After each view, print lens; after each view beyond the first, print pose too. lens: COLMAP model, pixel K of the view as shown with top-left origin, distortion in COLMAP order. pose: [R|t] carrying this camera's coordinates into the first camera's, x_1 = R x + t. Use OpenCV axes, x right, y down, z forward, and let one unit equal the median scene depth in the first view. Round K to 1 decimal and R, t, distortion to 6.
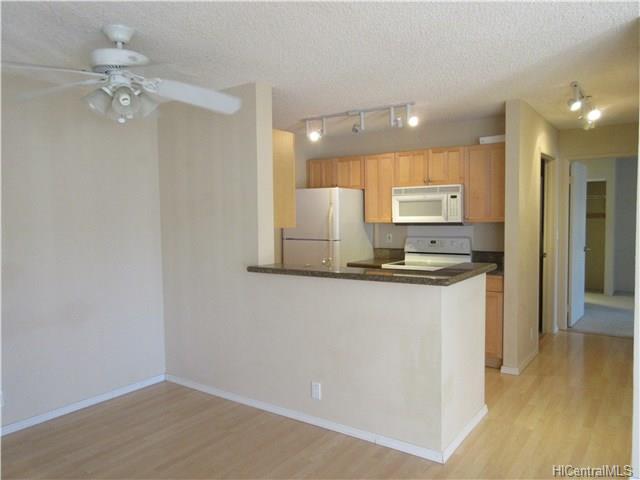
lens RADIAL K [[474.6, 0, 320.0], [0, 474.6, 240.0], [0, 0, 1]] dist [-0.002018, 0.001630]
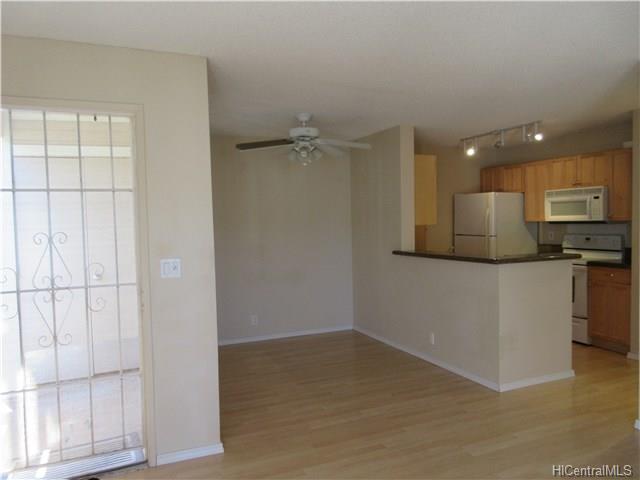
lens RADIAL K [[474.6, 0, 320.0], [0, 474.6, 240.0], [0, 0, 1]] dist [-0.002018, 0.001630]
pose [[0.855514, 0.017445, -0.517485, 0.293569], [-0.018670, 0.999822, 0.002840, 0.015887], [0.517443, 0.007232, 0.855687, -0.265725]]
